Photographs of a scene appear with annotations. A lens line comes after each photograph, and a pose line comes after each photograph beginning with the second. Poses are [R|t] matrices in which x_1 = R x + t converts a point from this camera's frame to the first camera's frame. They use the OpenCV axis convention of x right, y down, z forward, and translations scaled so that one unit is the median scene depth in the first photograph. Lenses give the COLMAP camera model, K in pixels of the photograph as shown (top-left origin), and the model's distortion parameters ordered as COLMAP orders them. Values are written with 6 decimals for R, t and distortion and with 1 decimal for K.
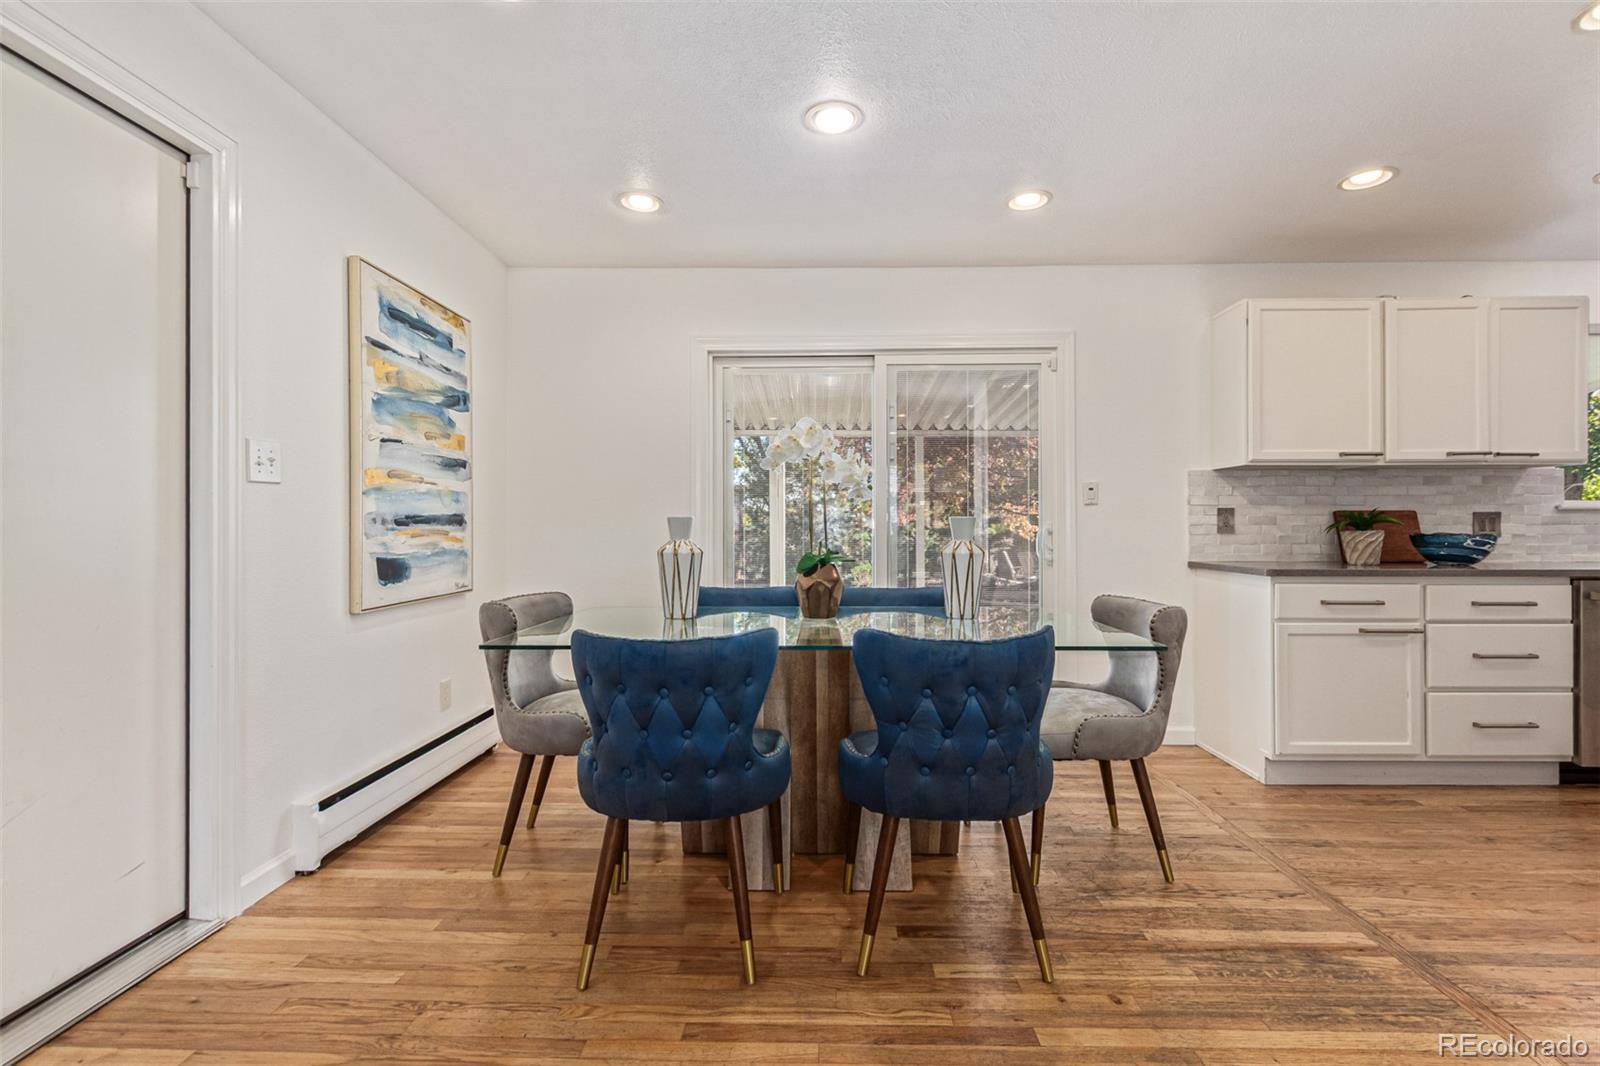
lens RADIAL K [[737.2, 0, 804.9], [0, 737.2, 533.3], [0, 0, 1]] dist [-0.000804, 0.000372]
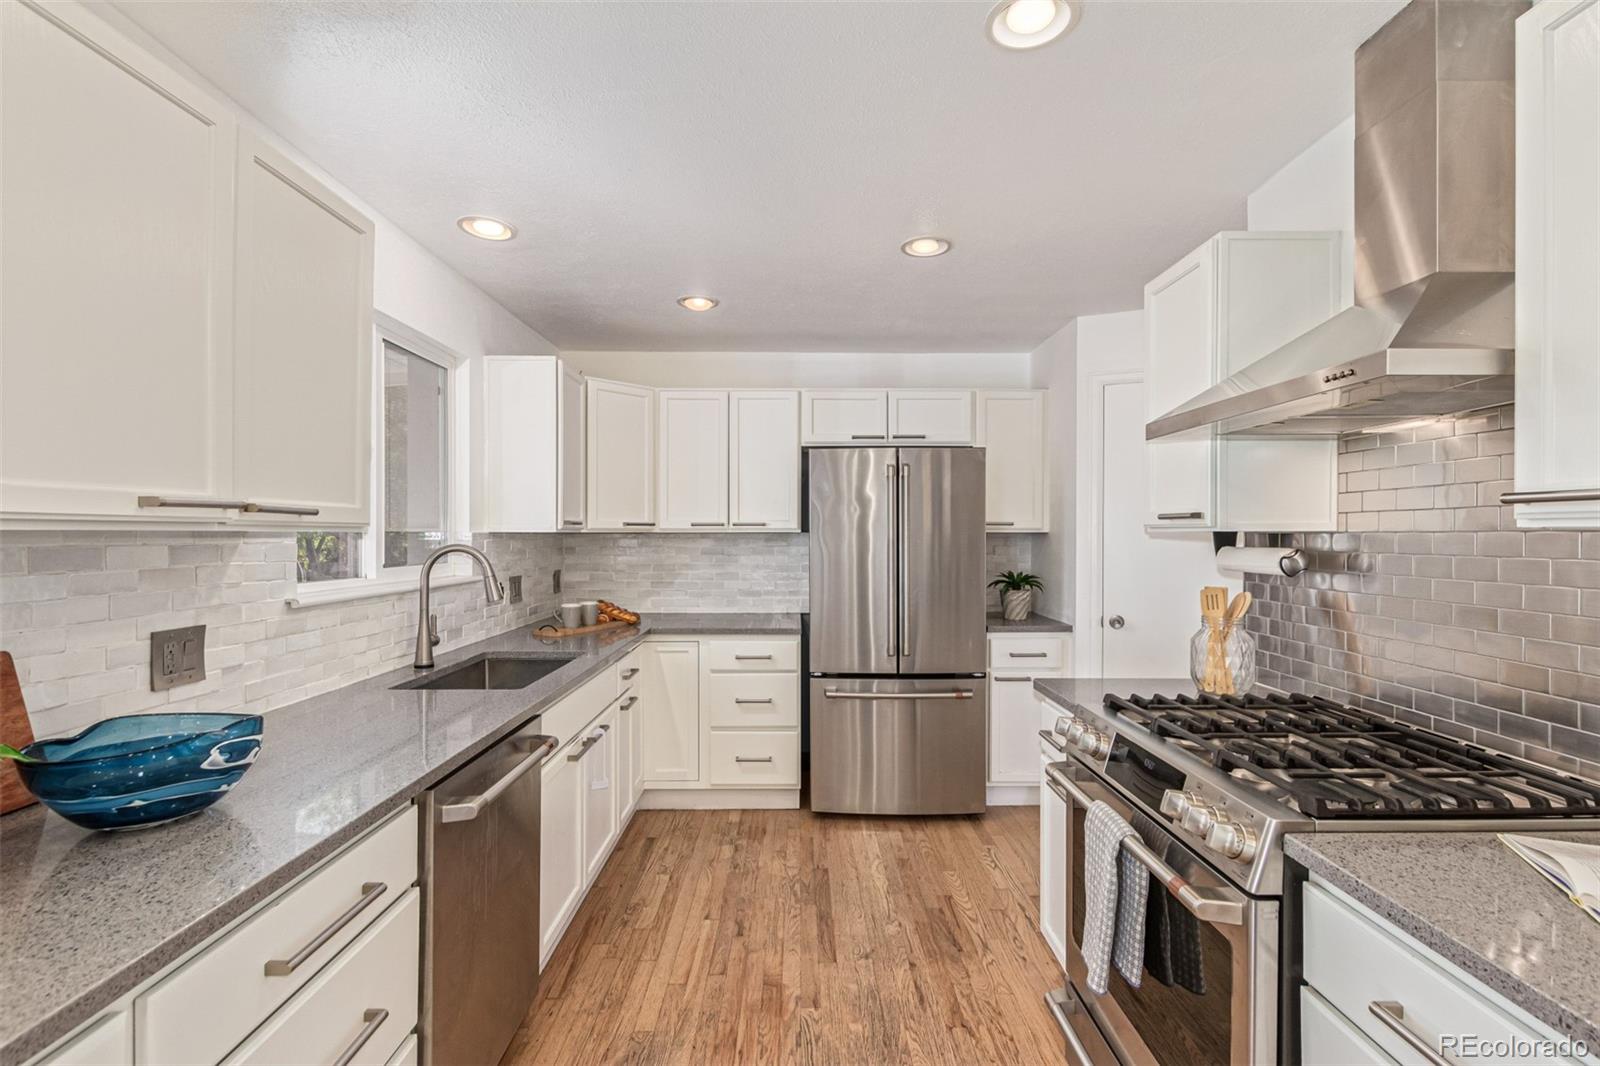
lens RADIAL K [[737.2, 0, 805.9], [0, 737.2, 534.2], [0, 0, 1]] dist [-0.000804, 0.000372]
pose [[-0.044509, -0.001383, 0.999008, 0.471670], [0.000545, 0.999999, 0.001409, -0.085467], [-0.999009, 0.000607, -0.044508, 0.647715]]
